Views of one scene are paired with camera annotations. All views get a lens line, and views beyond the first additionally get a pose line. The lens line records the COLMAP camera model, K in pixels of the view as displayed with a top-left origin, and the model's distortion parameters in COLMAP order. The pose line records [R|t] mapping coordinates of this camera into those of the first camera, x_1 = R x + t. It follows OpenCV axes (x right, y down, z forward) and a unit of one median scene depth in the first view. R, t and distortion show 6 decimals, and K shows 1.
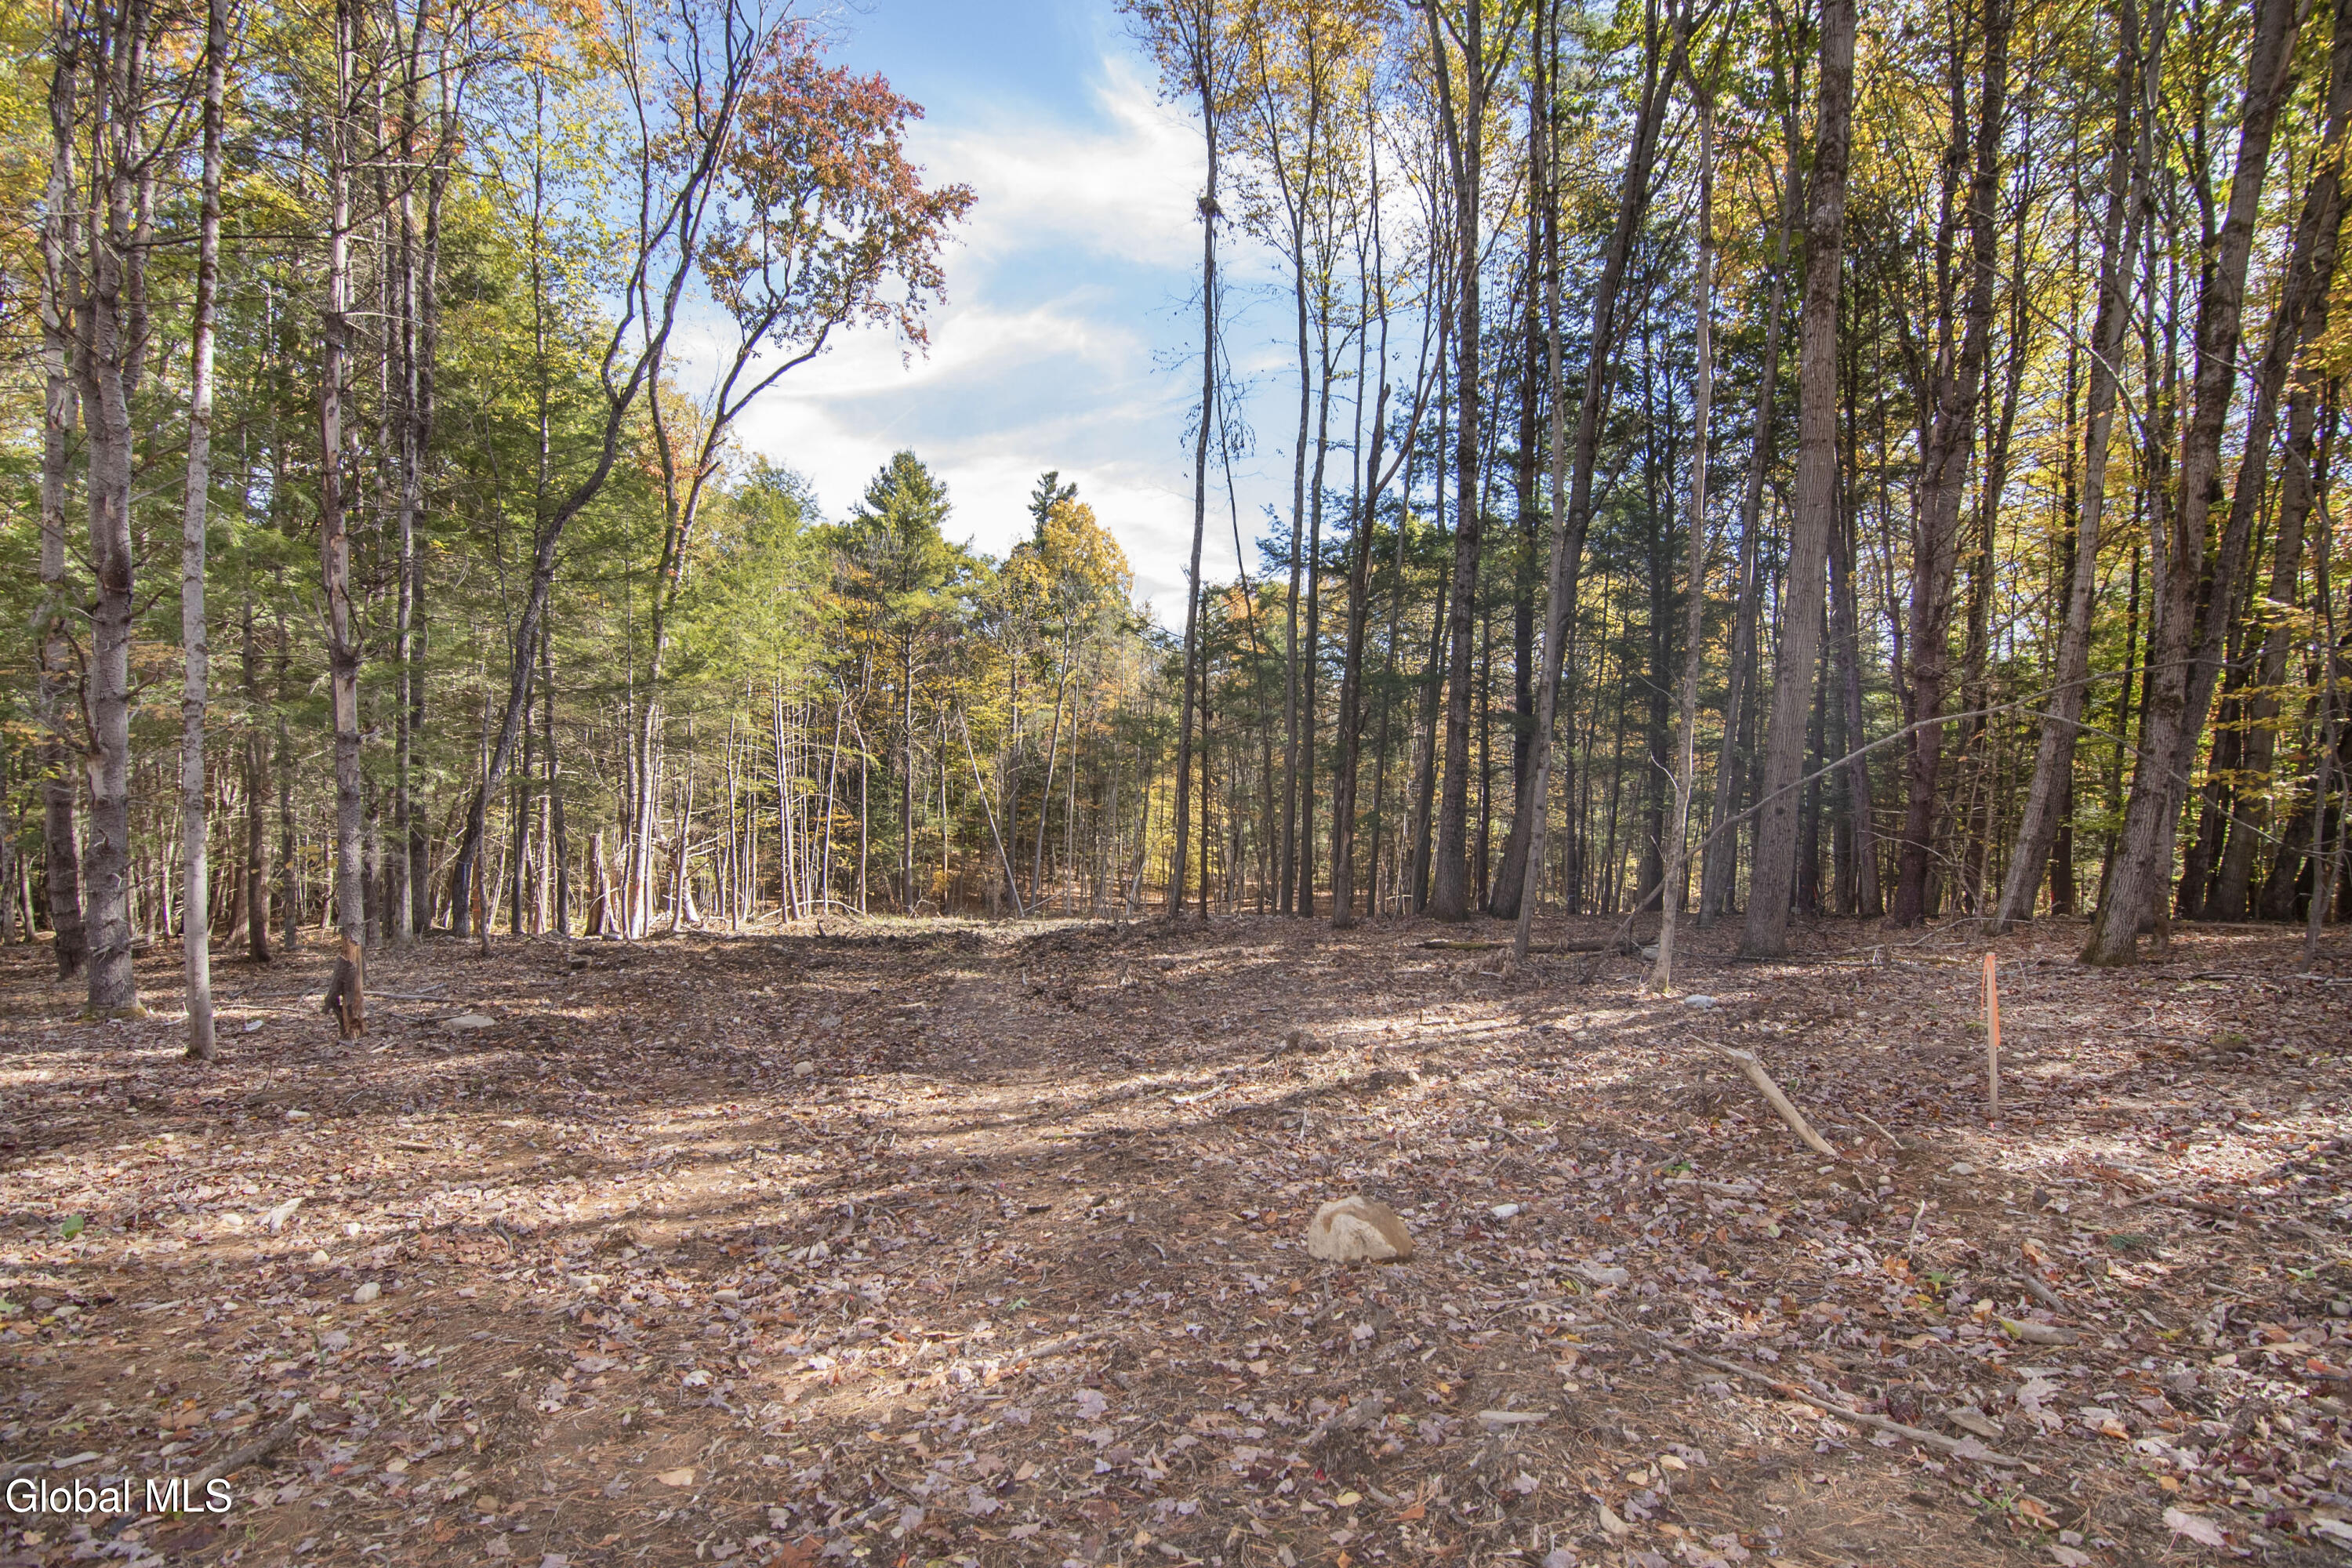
lens RADIAL K [[1082.7, 0, 1175.9], [0, 1082.7, 789.4], [0, 0, 1]] dist [-0.020389, -0.000062]
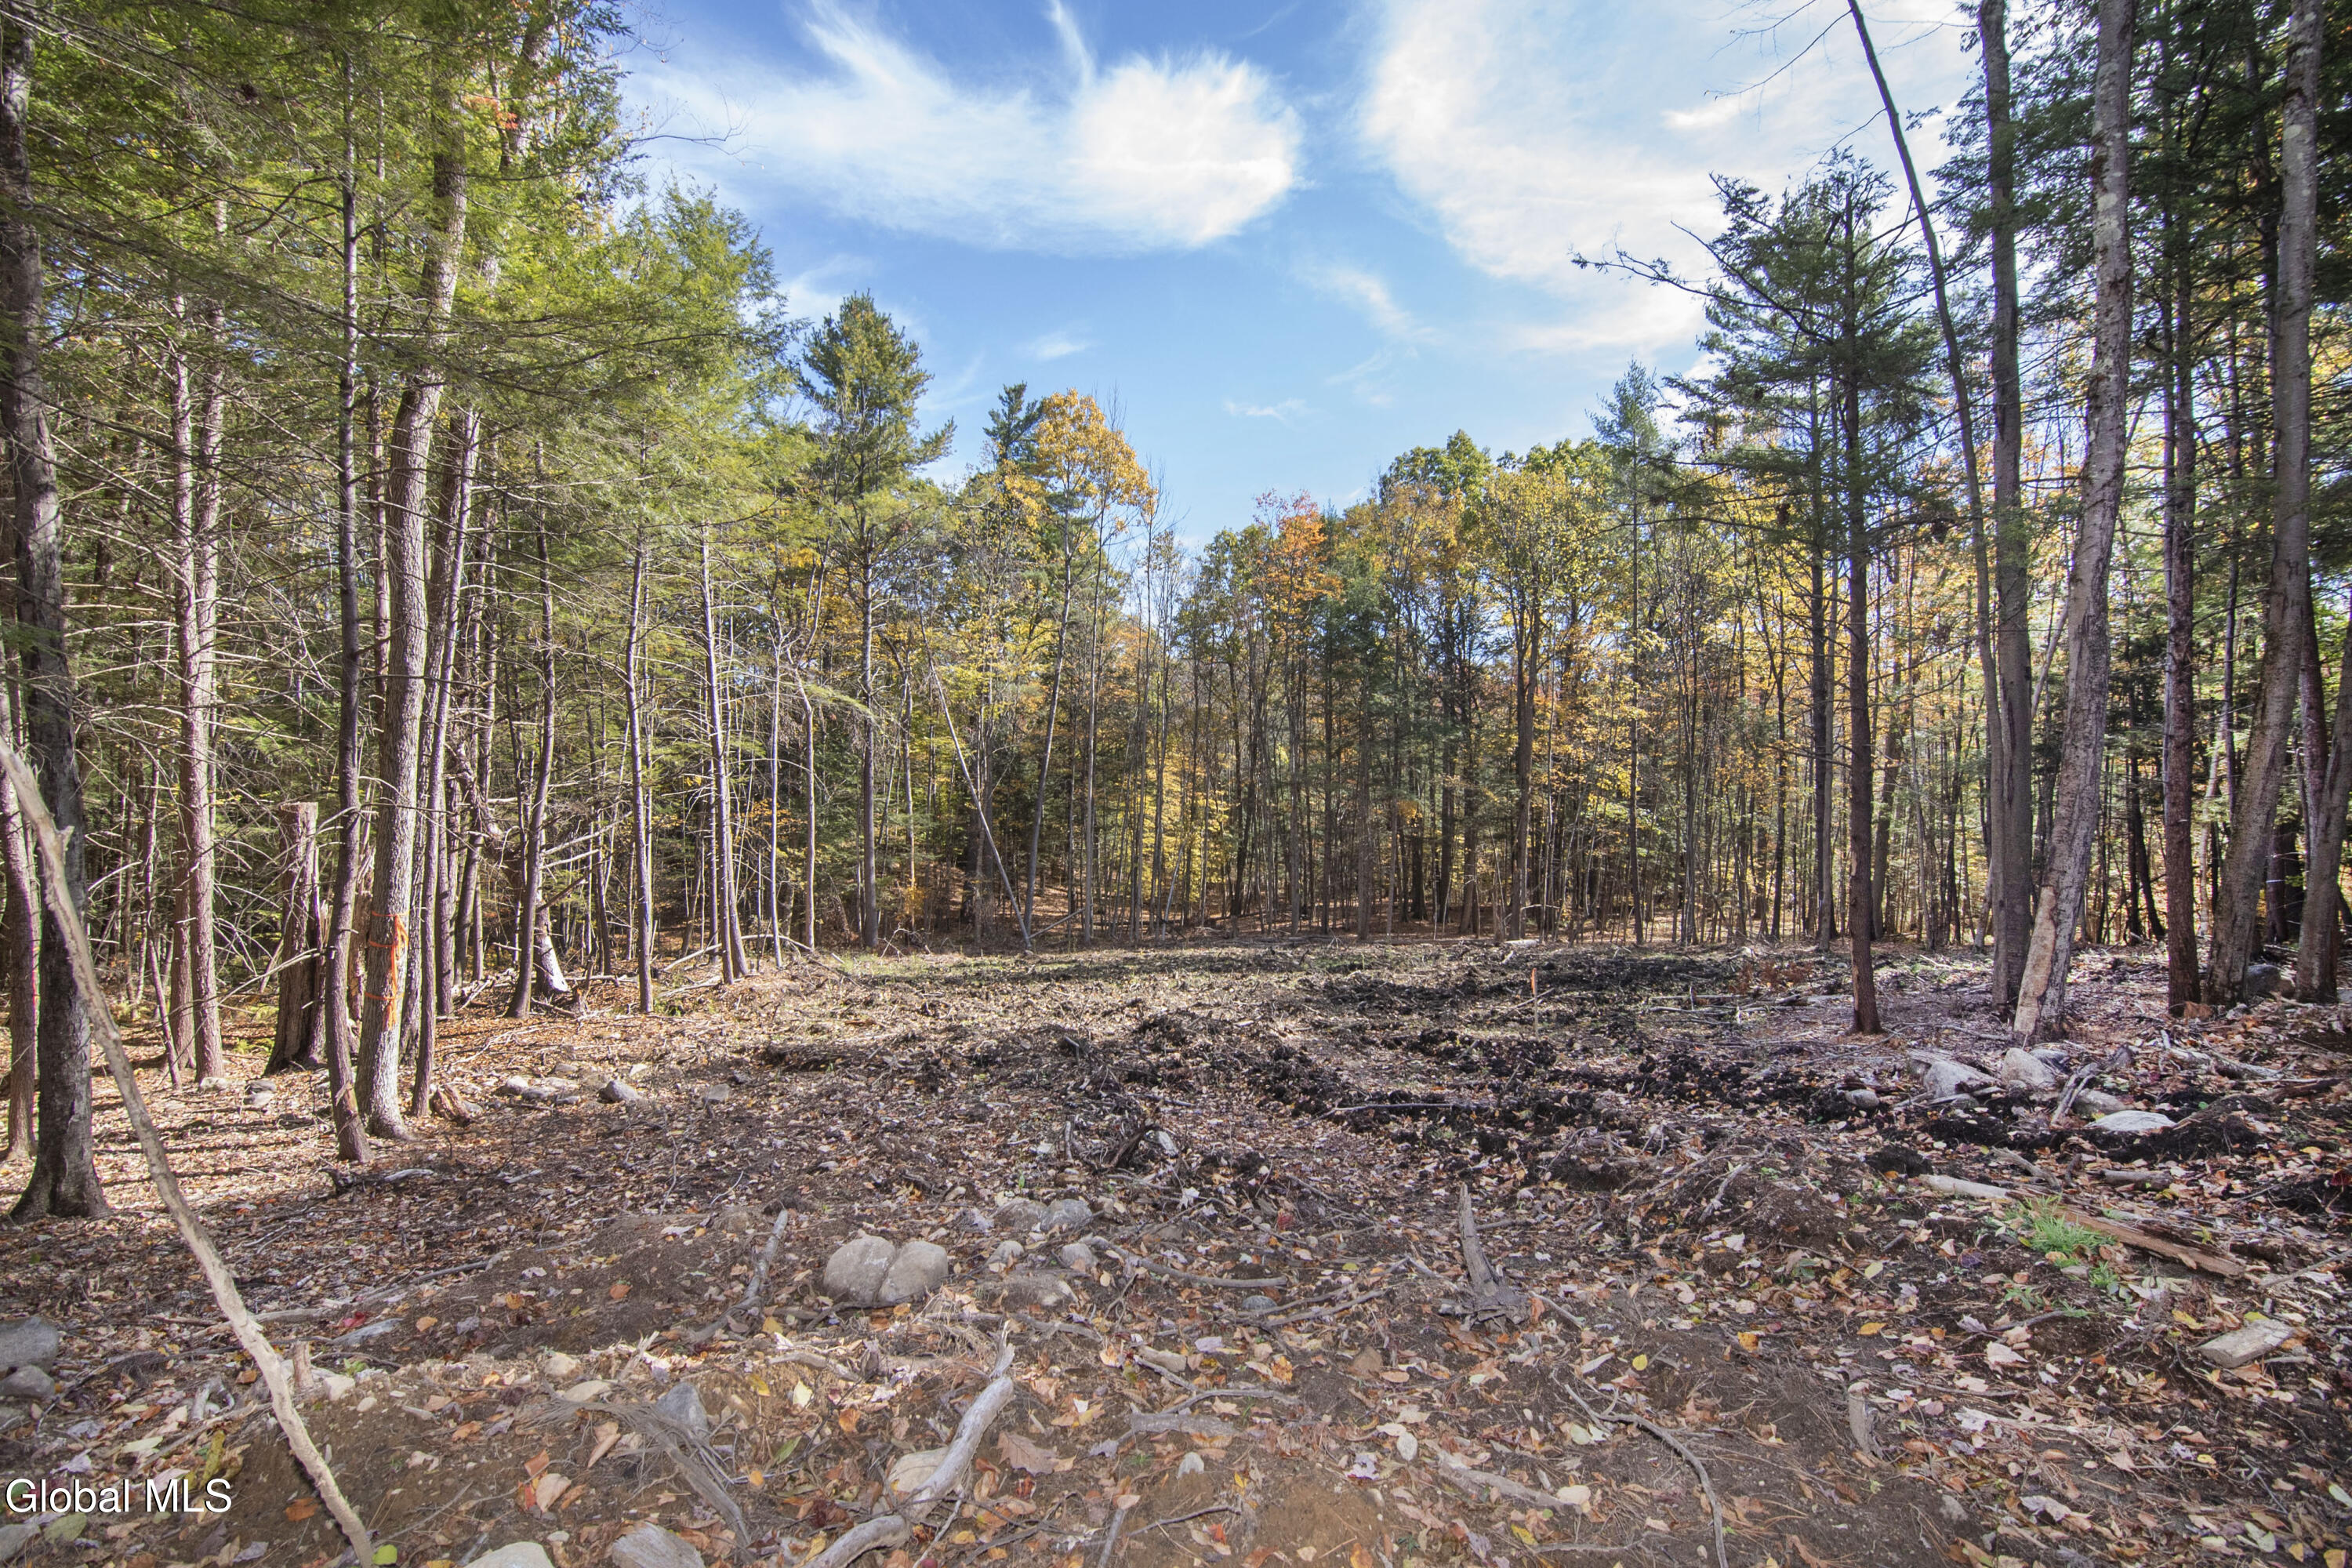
lens RADIAL K [[1082.7, 0, 1175.9], [0, 1082.7, 789.4], [0, 0, 1]] dist [-0.020389, -0.000062]
pose [[0.994003, -0.014953, 0.108323, -0.125583], [0.016007, 0.999832, -0.008875, 0.021052], [-0.108172, 0.010556, 0.994076, 0.275479]]
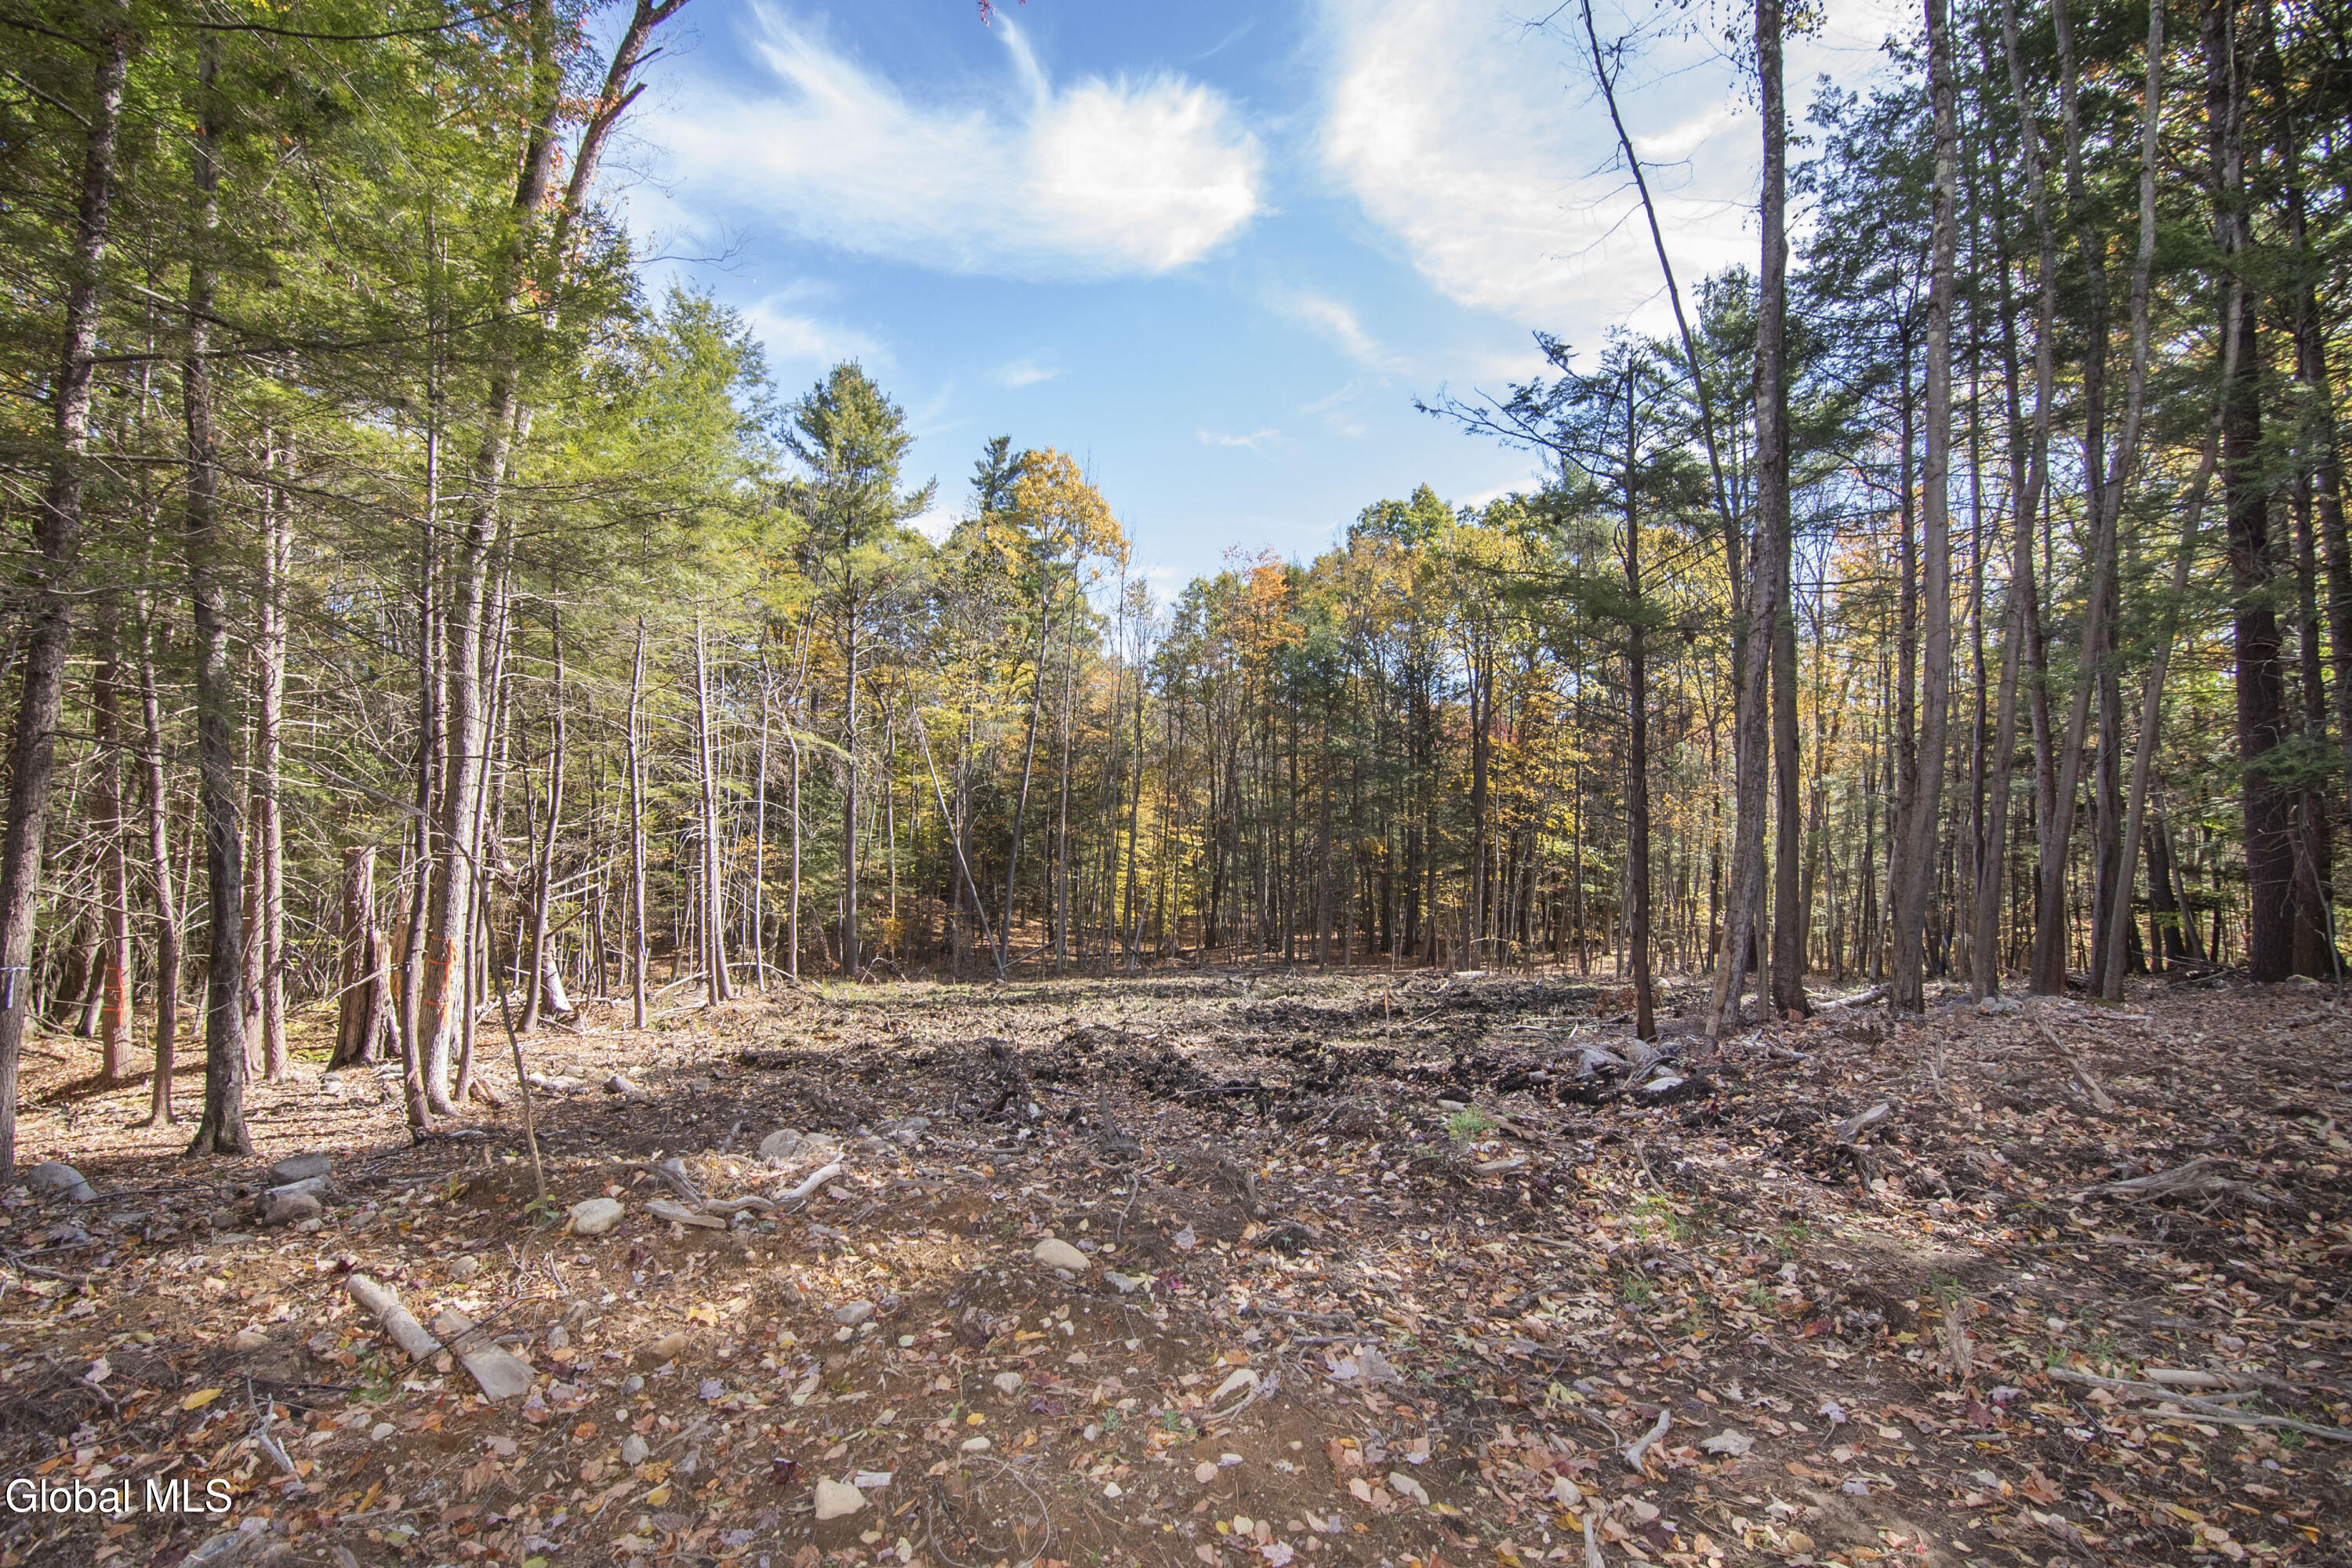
lens RADIAL K [[1082.7, 0, 1175.9], [0, 1082.7, 789.4], [0, 0, 1]] dist [-0.020389, -0.000062]
pose [[0.993292, -0.007101, 0.115413, -0.111778], [0.011608, 0.999194, -0.038425, 0.017835], [-0.115047, 0.039506, 0.992574, 0.232179]]
